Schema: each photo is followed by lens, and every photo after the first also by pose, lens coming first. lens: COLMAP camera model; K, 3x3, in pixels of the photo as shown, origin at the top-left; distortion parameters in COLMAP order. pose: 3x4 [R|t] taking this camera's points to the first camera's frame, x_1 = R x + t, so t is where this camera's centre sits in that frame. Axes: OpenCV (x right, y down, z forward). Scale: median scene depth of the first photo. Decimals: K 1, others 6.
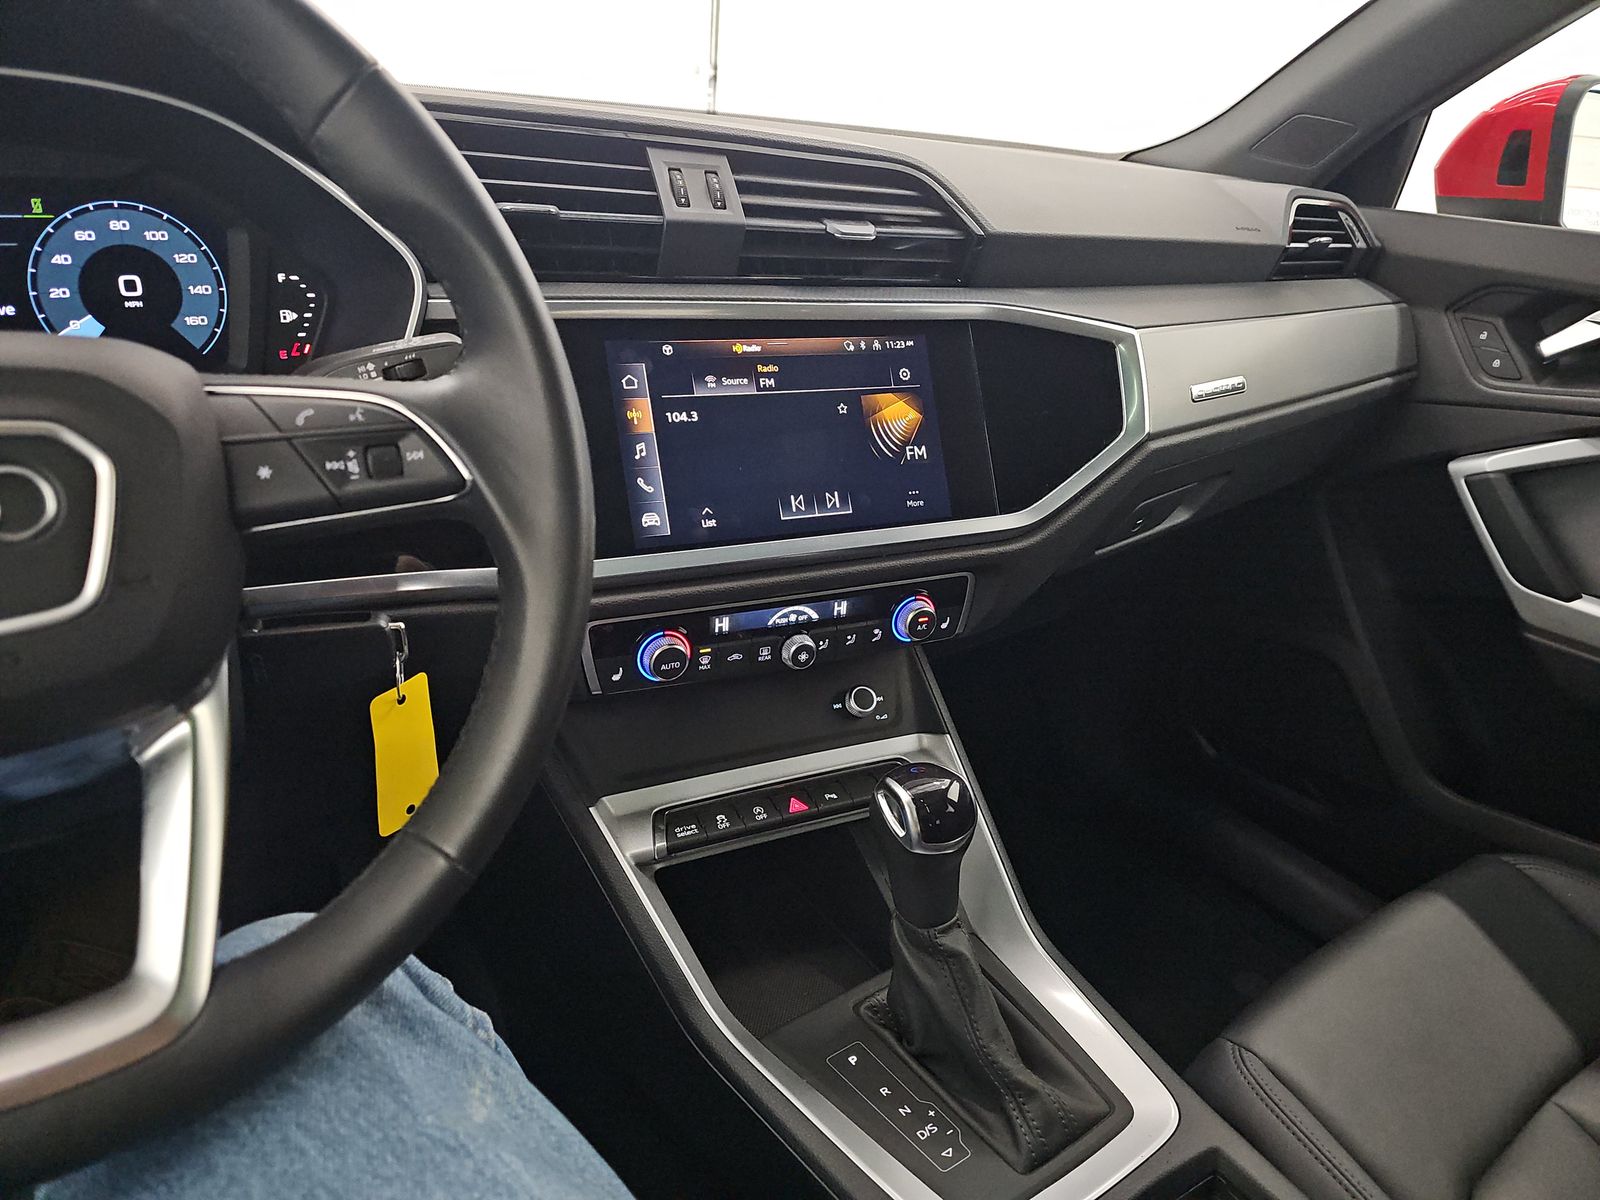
lens RADIAL K [[1067.6, 0, 801.2], [0, 1067.6, 606.2], [0, 0, 1]] dist [0.059594, -0.058799]
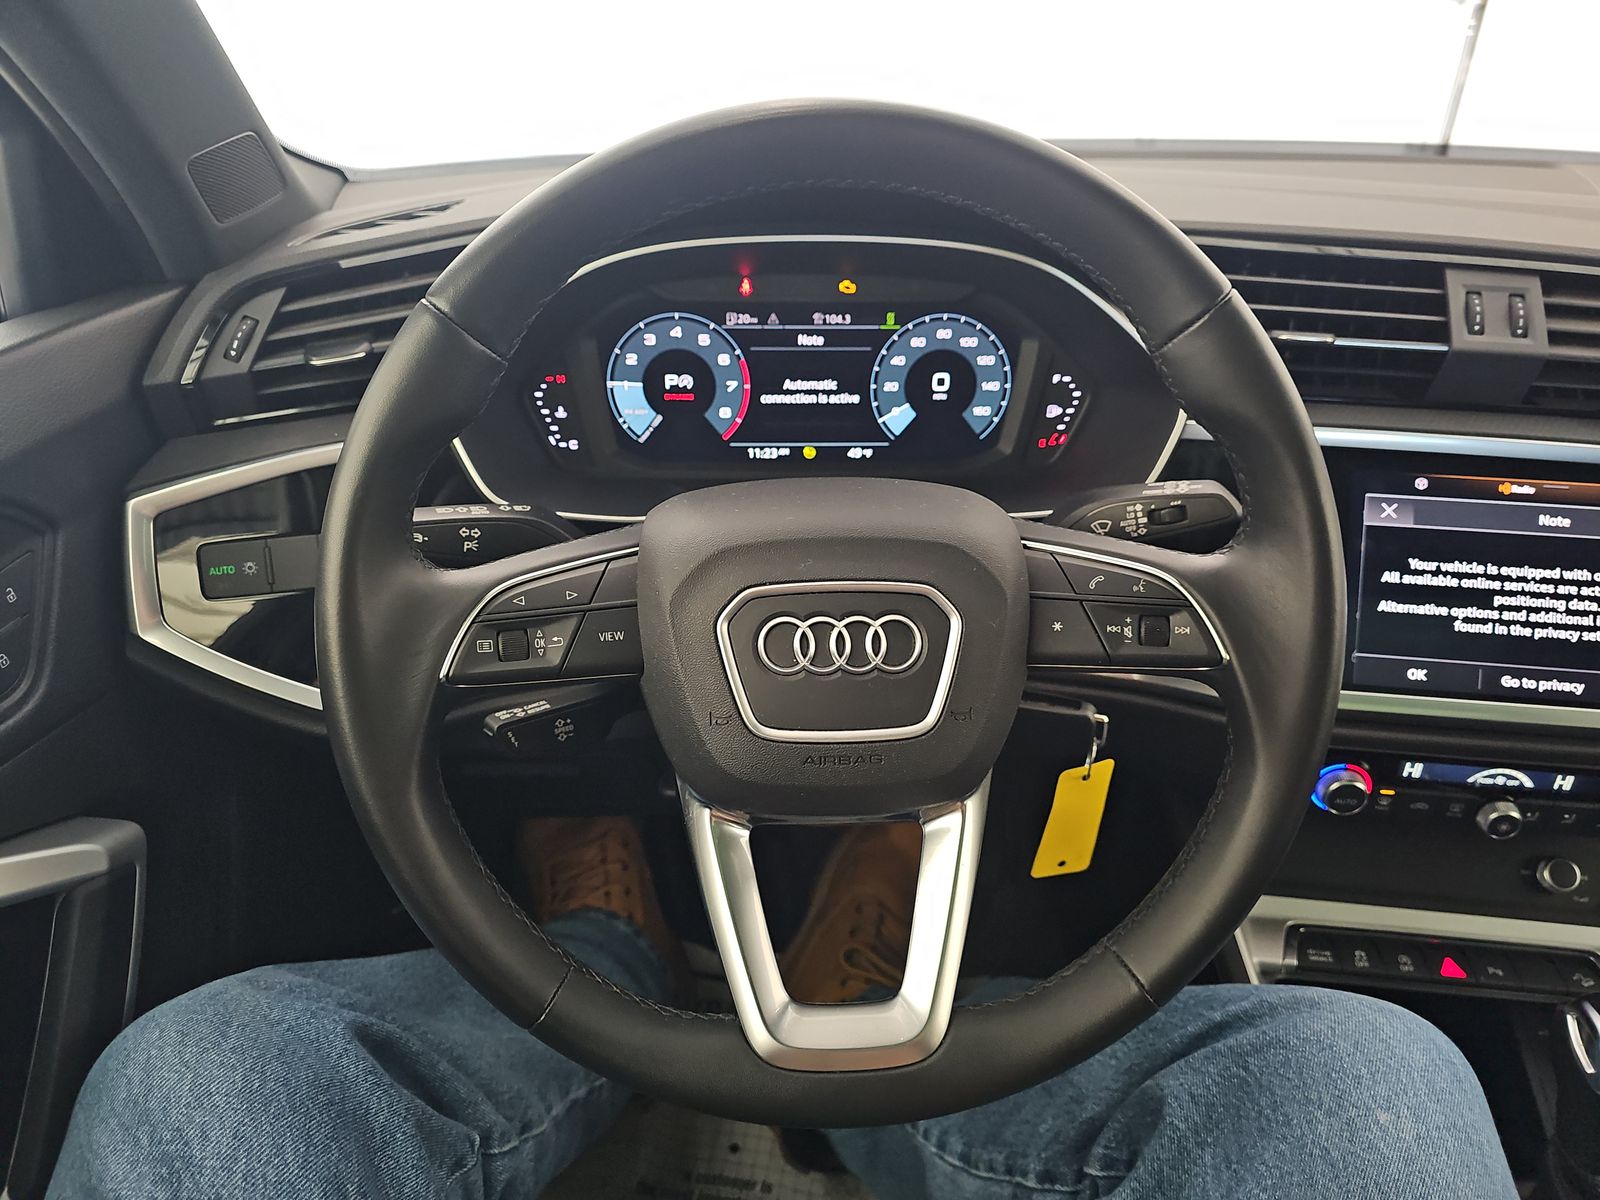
lens RADIAL K [[1077.0, 0, 798.8], [0, 1077.0, 612.5], [0, 0, 1]] dist [0.000819, -0.015327]
pose [[0.835430, 0.204892, -0.509976, -0.077555], [-0.180976, 0.978717, 0.096746, -0.121507], [0.518945, 0.011469, 0.854731, -0.104247]]
